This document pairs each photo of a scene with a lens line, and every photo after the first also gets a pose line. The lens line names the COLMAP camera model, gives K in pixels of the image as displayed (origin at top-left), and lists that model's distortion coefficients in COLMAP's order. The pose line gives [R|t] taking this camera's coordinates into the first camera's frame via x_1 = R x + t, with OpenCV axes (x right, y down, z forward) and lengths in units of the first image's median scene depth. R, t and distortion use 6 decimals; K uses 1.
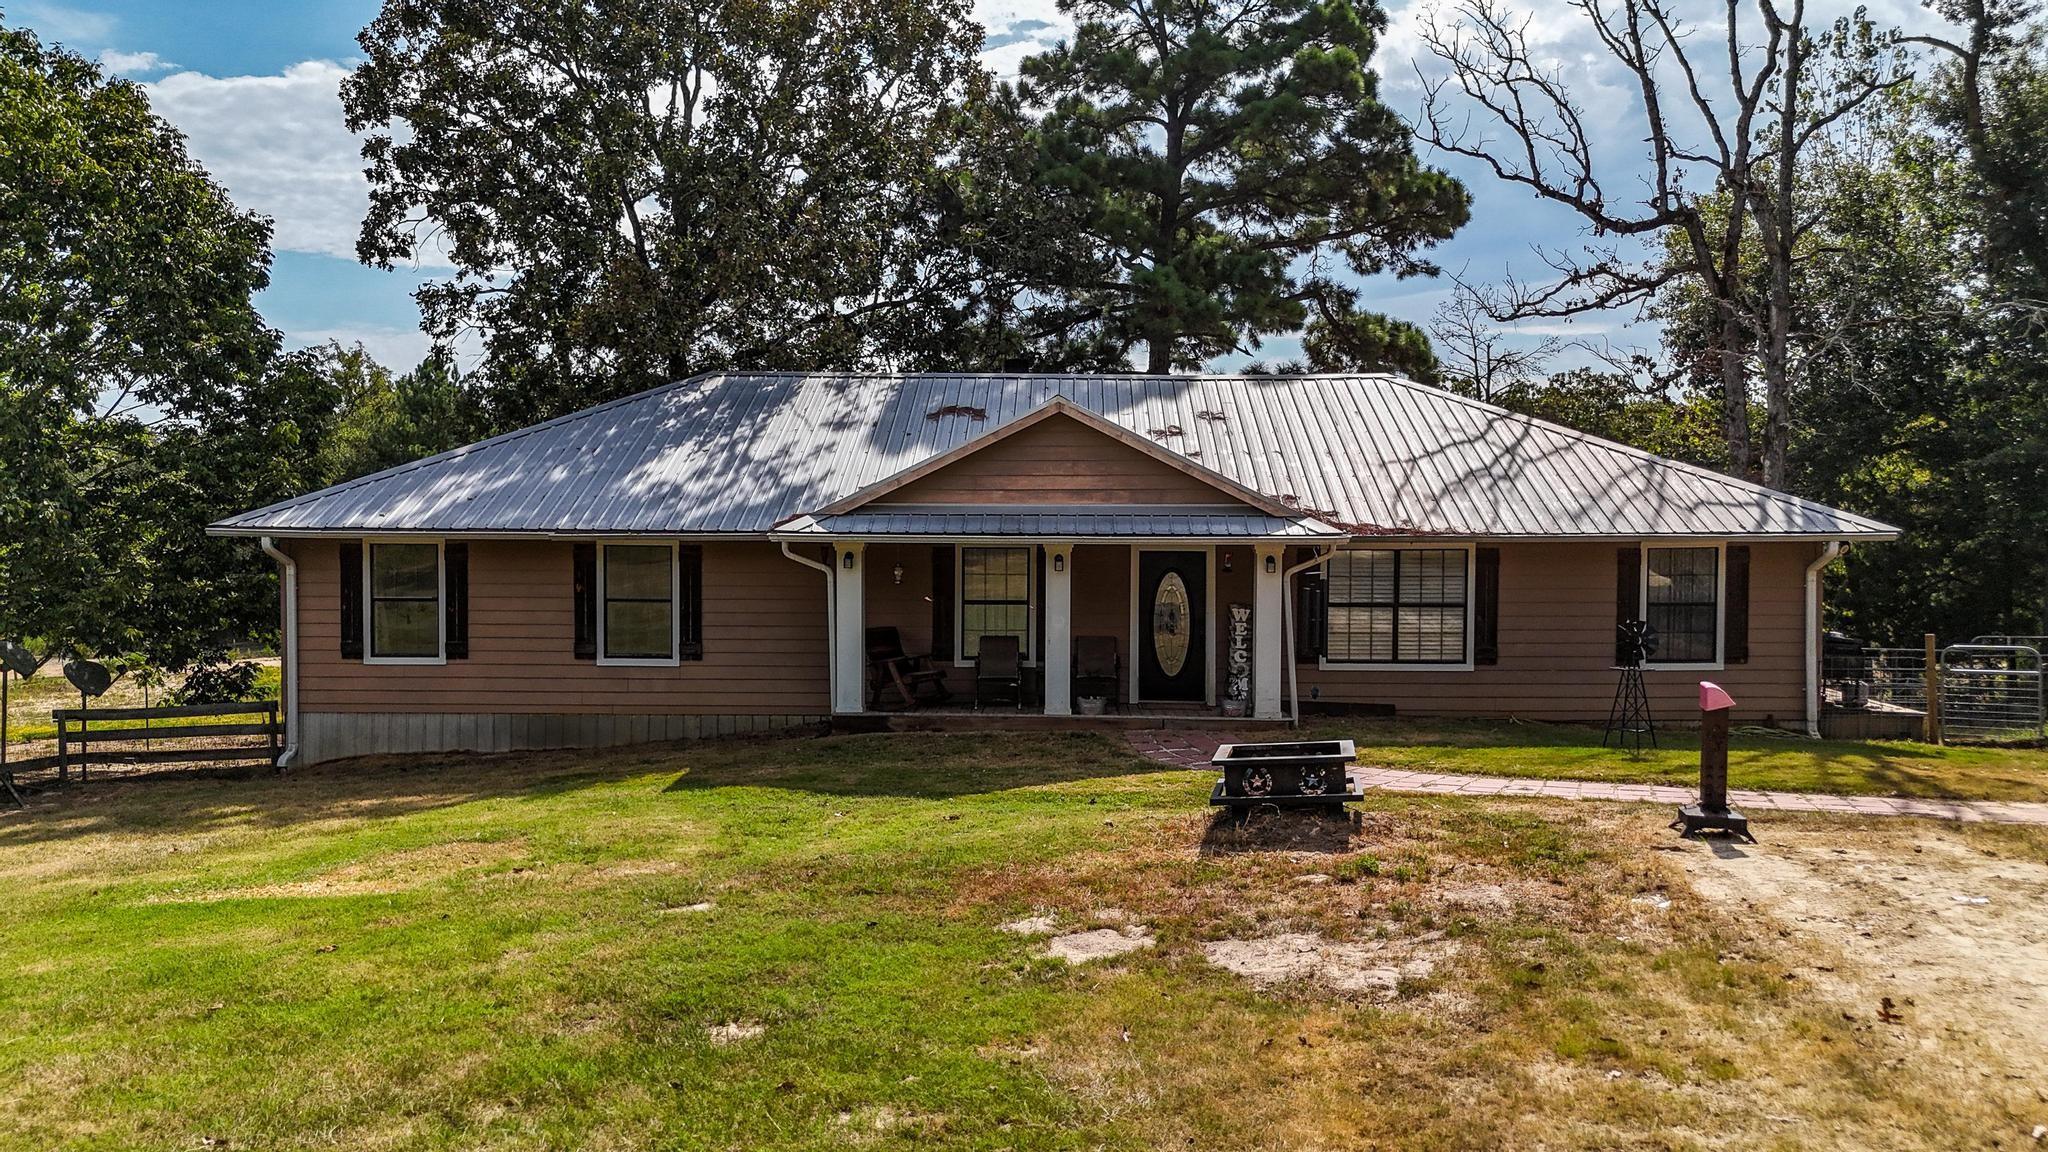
lens RADIAL K [[1514.7, 0, 1024.0], [0, 1514.7, 576.0], [0, 0, 1]] dist [0.007630, -0.005414]
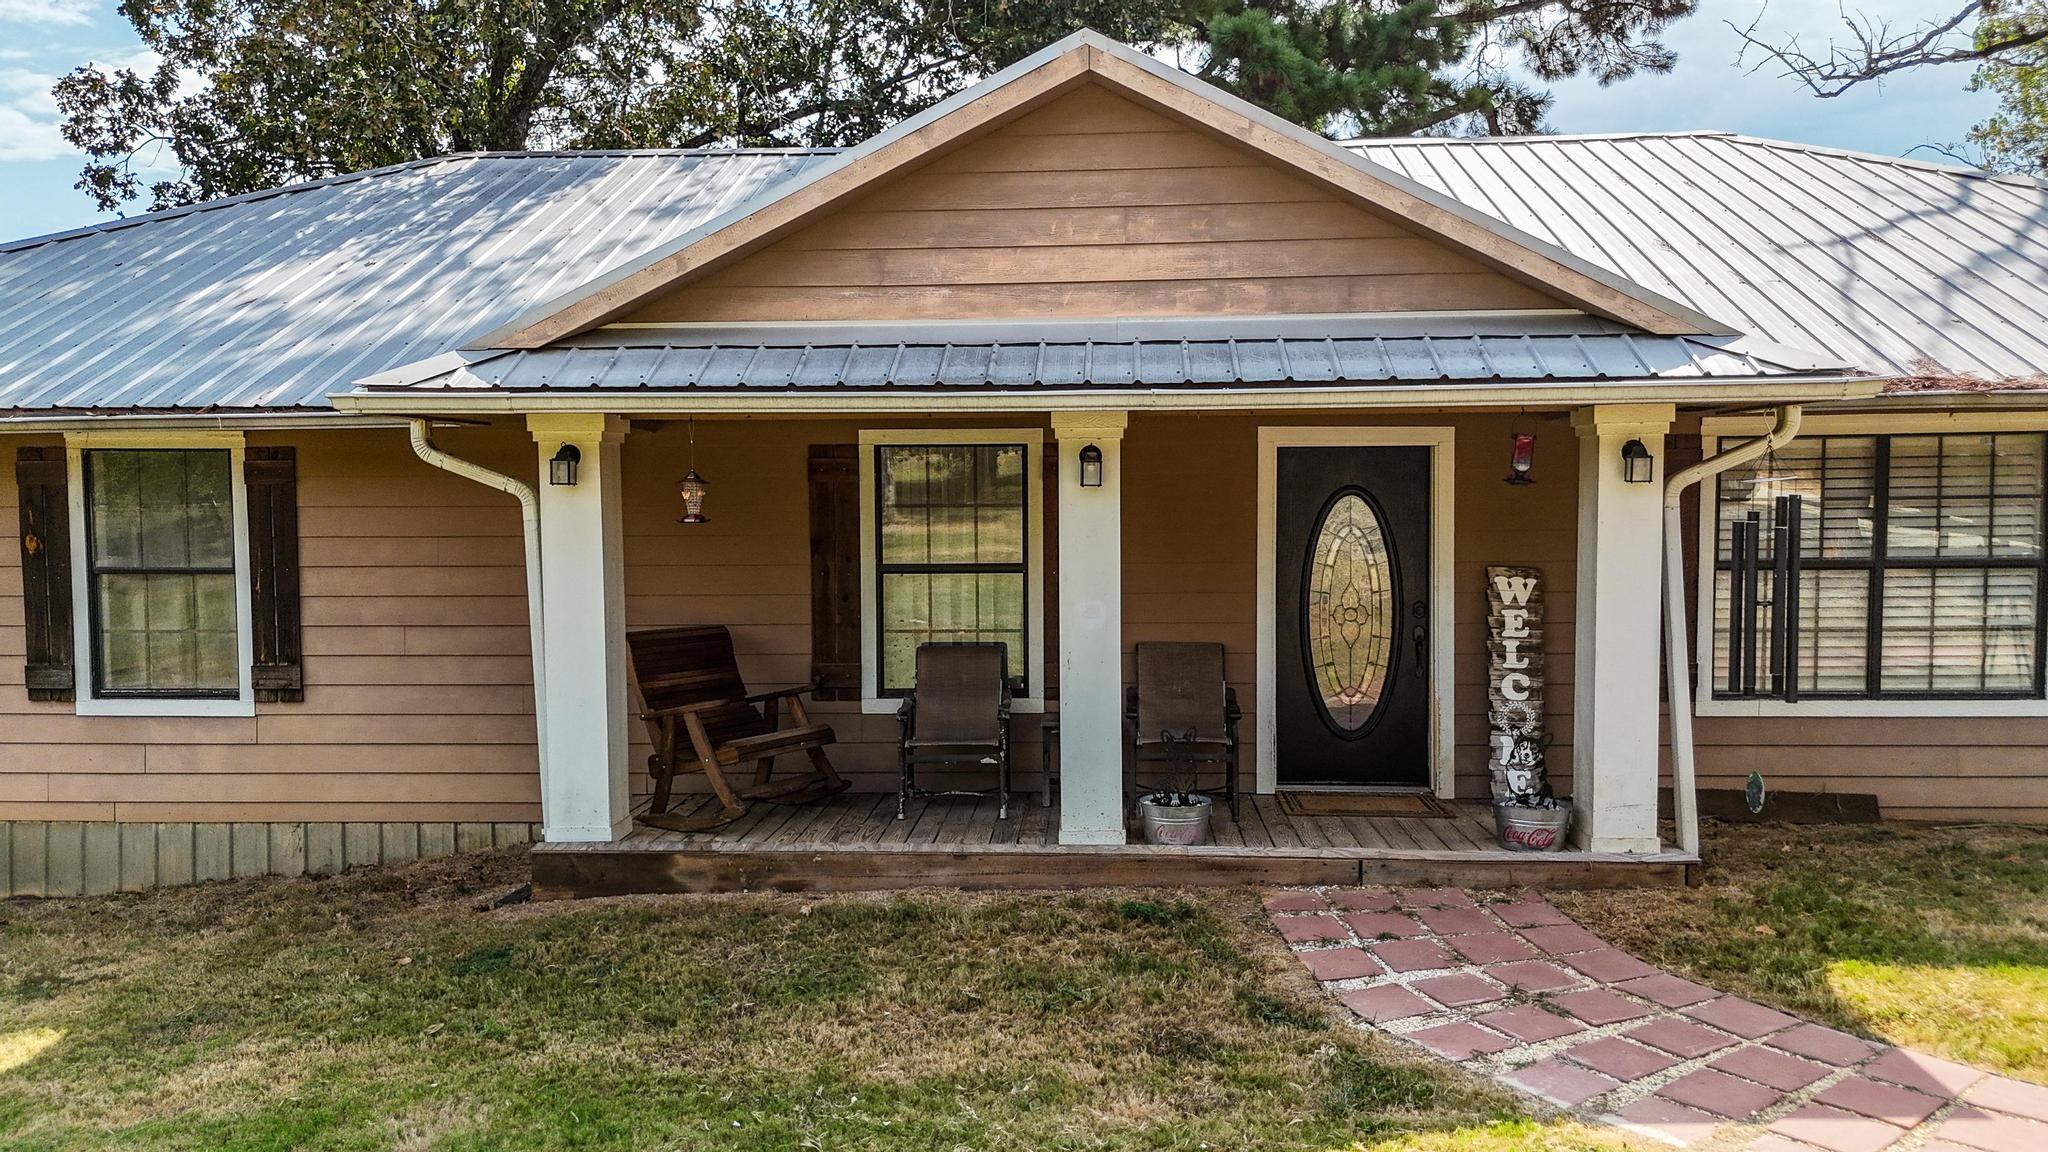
lens RADIAL K [[1505.7, 0, 1024.0], [0, 1505.7, 576.0], [0, 0, 1]] dist [0.056744, -0.054020]
pose [[0.999476, -0.009883, -0.030836, 0.015741], [0.010490, 0.999753, 0.019592, 0.011134], [0.030635, -0.019905, 0.999332, 0.545152]]
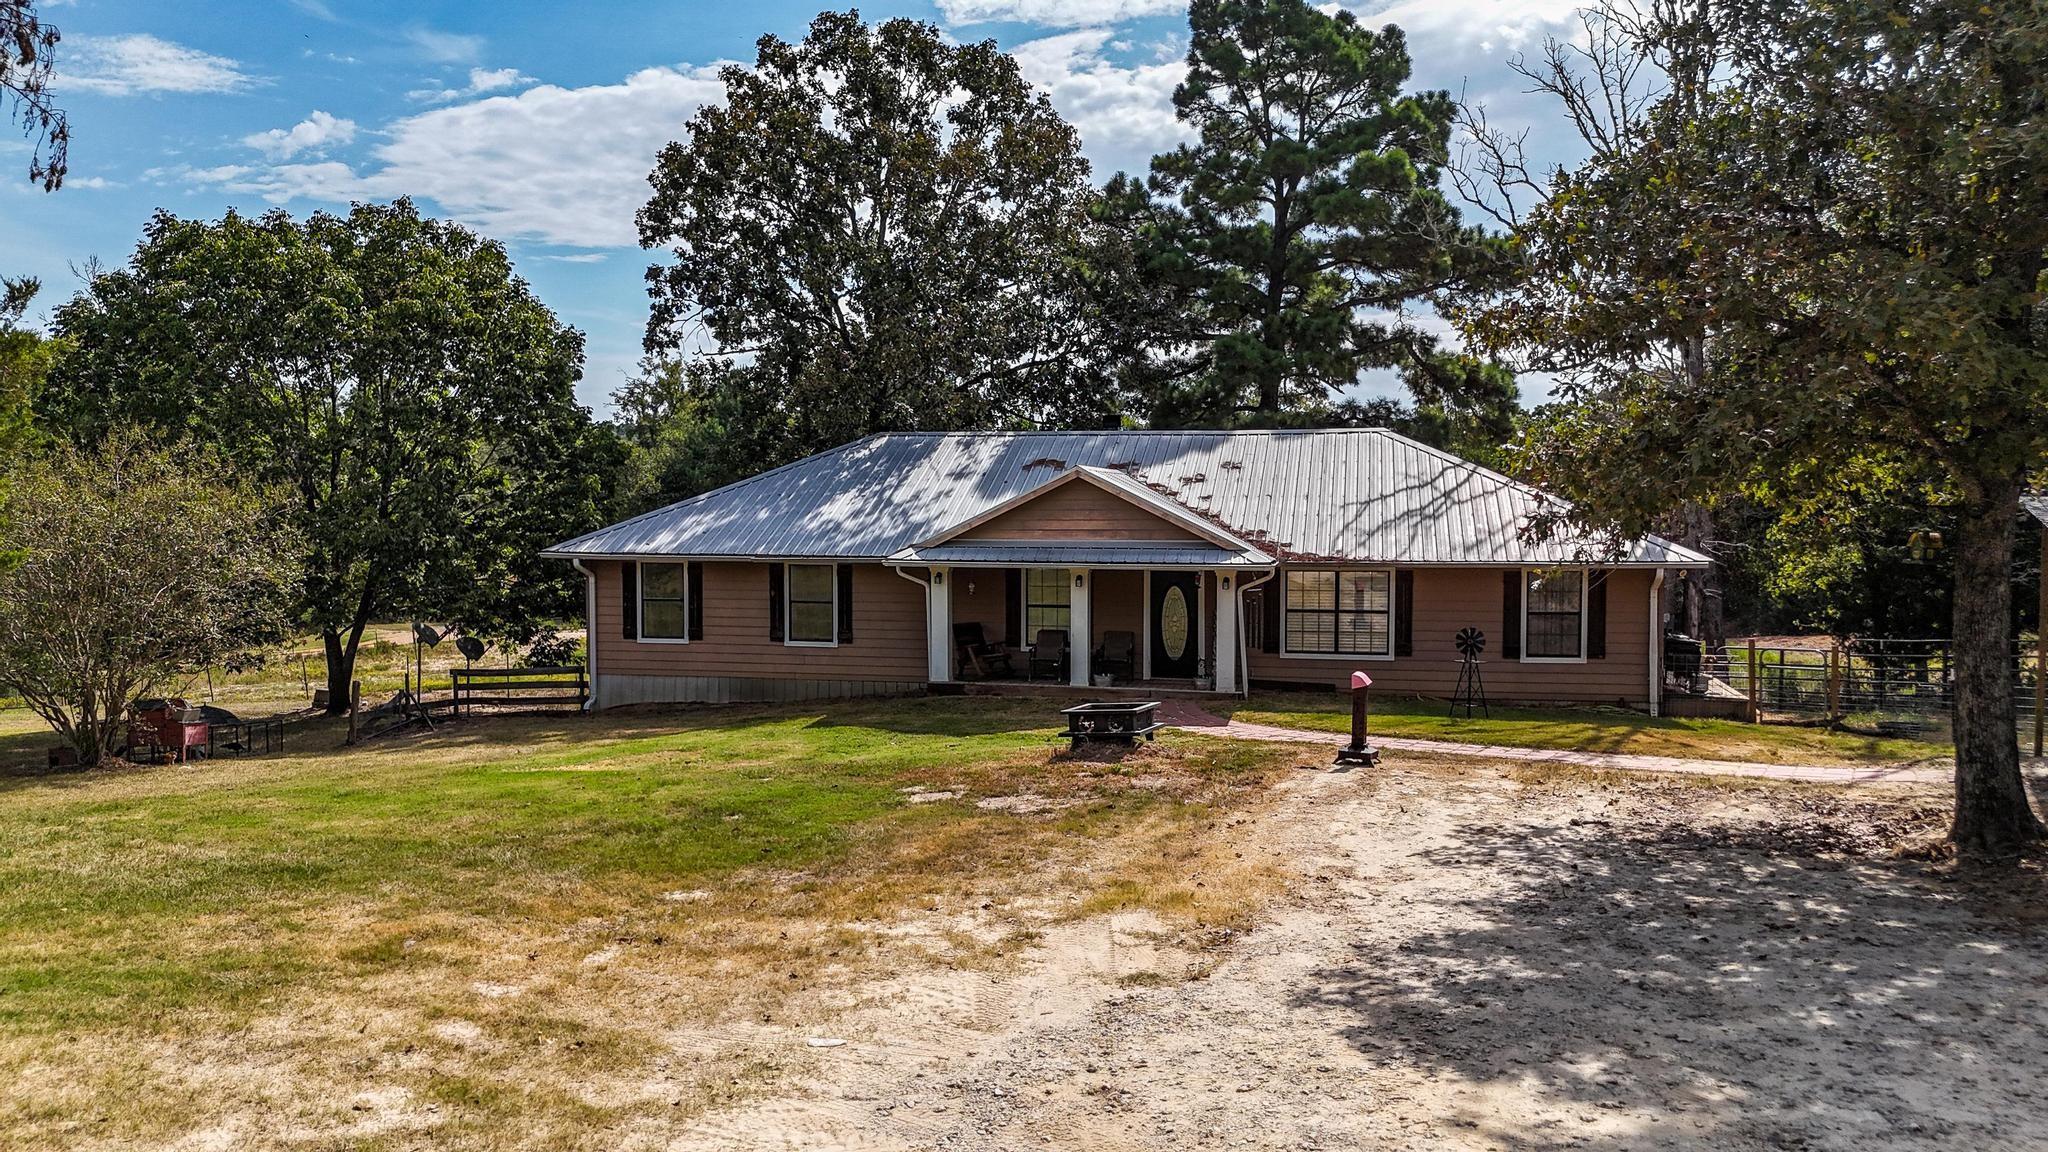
lens RADIAL K [[1514.7, 0, 1024.0], [0, 1514.7, 576.0], [0, 0, 1]] dist [0.007630, -0.005414]
pose [[0.980400, 0.006808, -0.196900, 0.232112], [-0.003237, 0.999825, 0.018449, -0.036328], [0.196991, -0.017450, 0.980250, -0.389428]]
